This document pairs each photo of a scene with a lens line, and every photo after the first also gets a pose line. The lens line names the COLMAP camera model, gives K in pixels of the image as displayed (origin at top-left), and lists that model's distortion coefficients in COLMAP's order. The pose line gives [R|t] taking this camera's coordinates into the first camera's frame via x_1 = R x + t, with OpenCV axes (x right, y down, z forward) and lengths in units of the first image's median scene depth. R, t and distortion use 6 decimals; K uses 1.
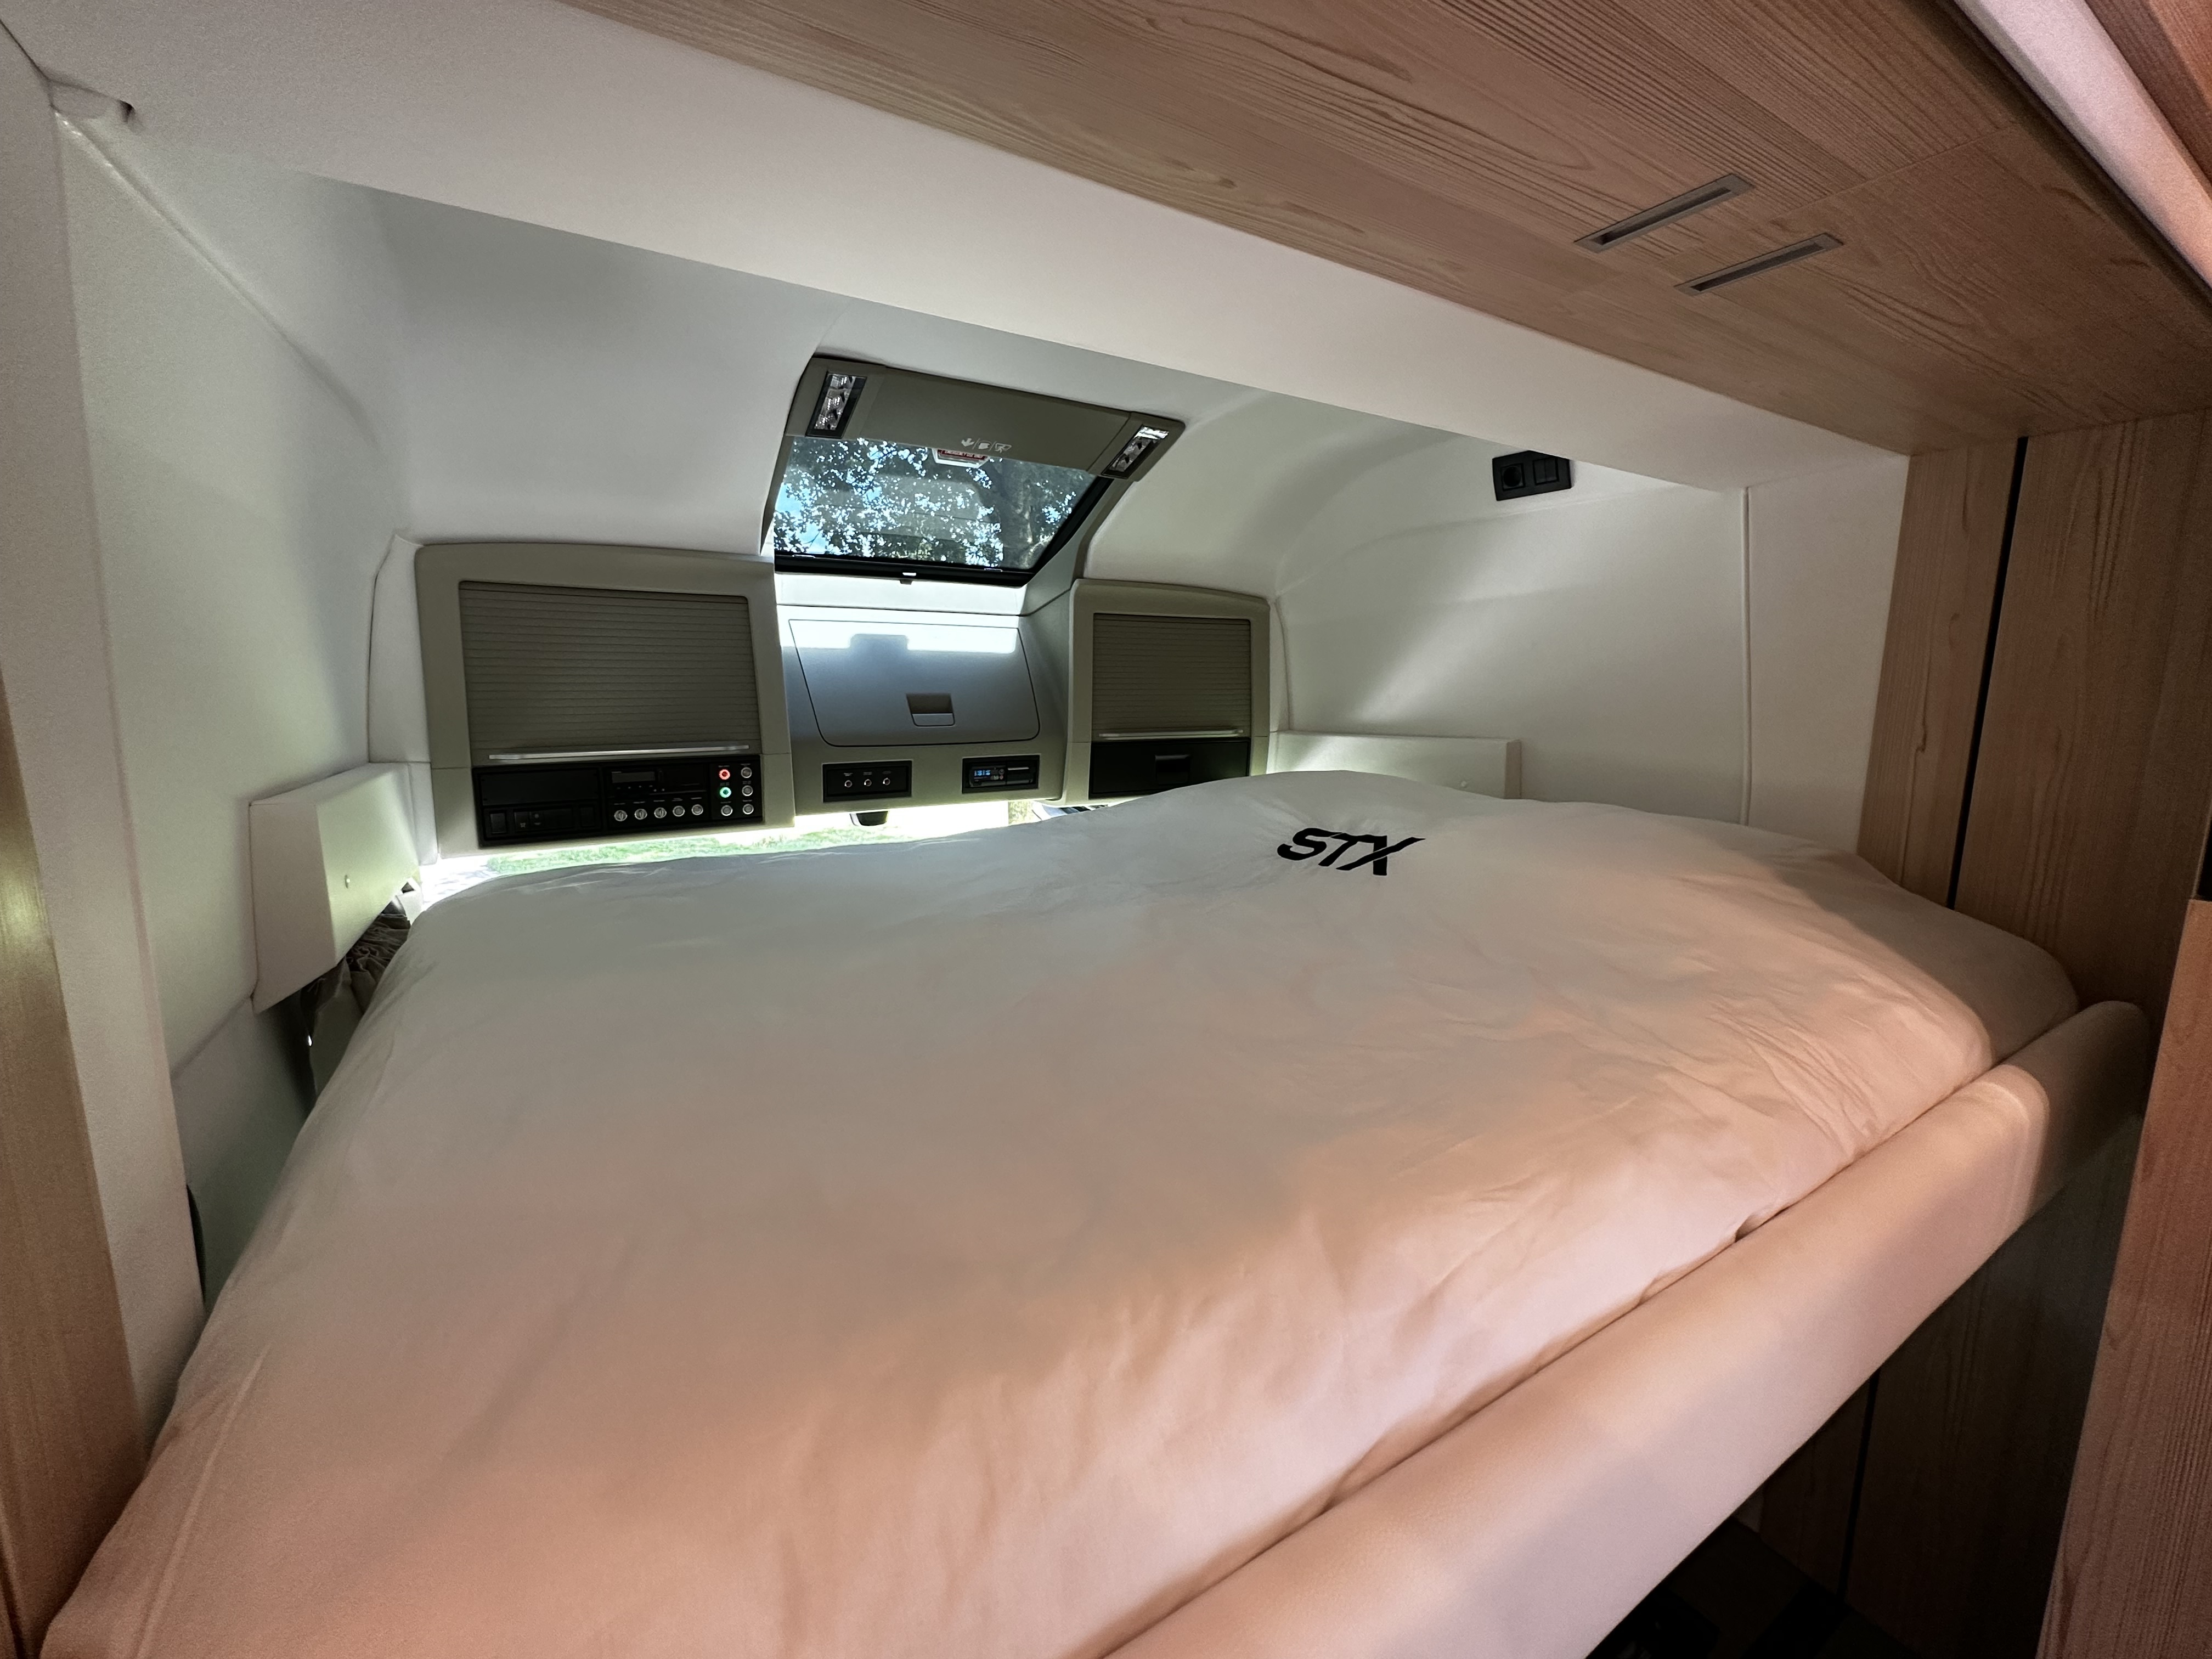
lens RADIAL K [[879.7, 0, 1104.7], [0, 879.7, 822.6], [0, 0, 1]] dist [-0.000124, -0.000005]
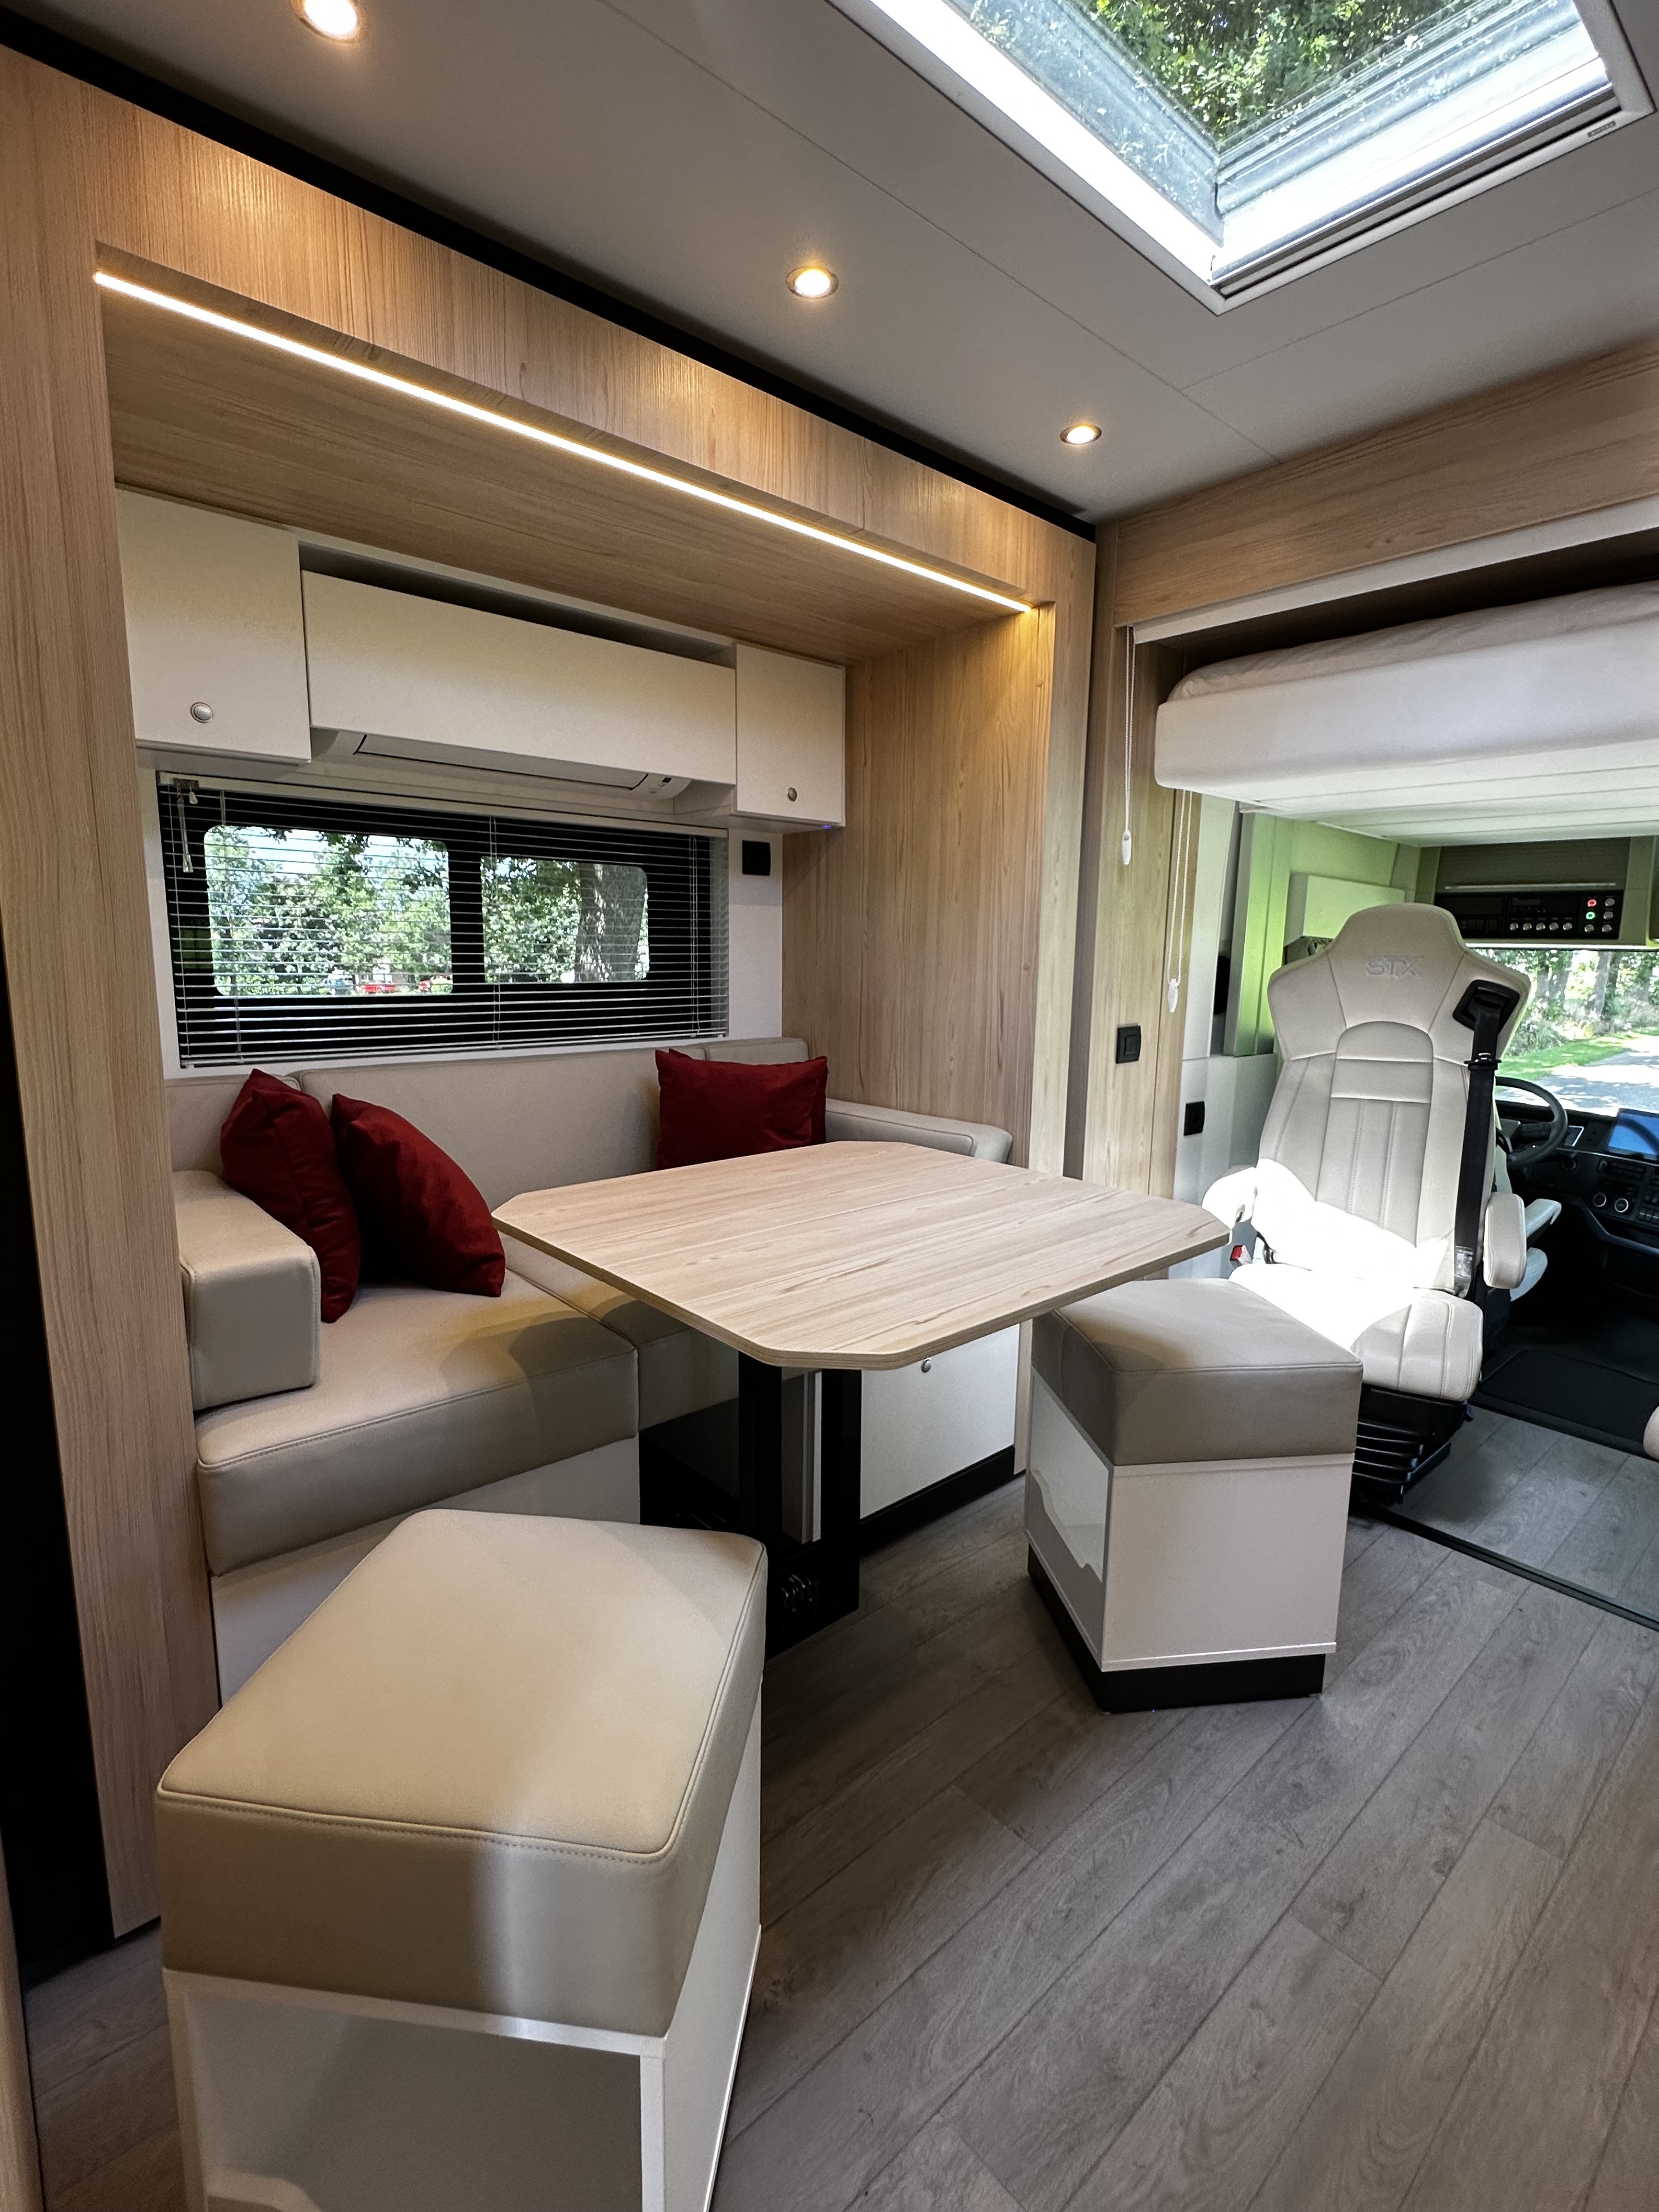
lens RADIAL K [[1027.0, 0, 828.4], [0, 1027.0, 1105.8], [0, 0, 1]] dist [0.000098, 0.000021]
pose [[0.177711, 0.153504, -0.972037, 1.075350], [-0.156580, 0.979586, 0.126070, 0.263375], [0.971546, 0.129797, 0.198119, -0.553890]]
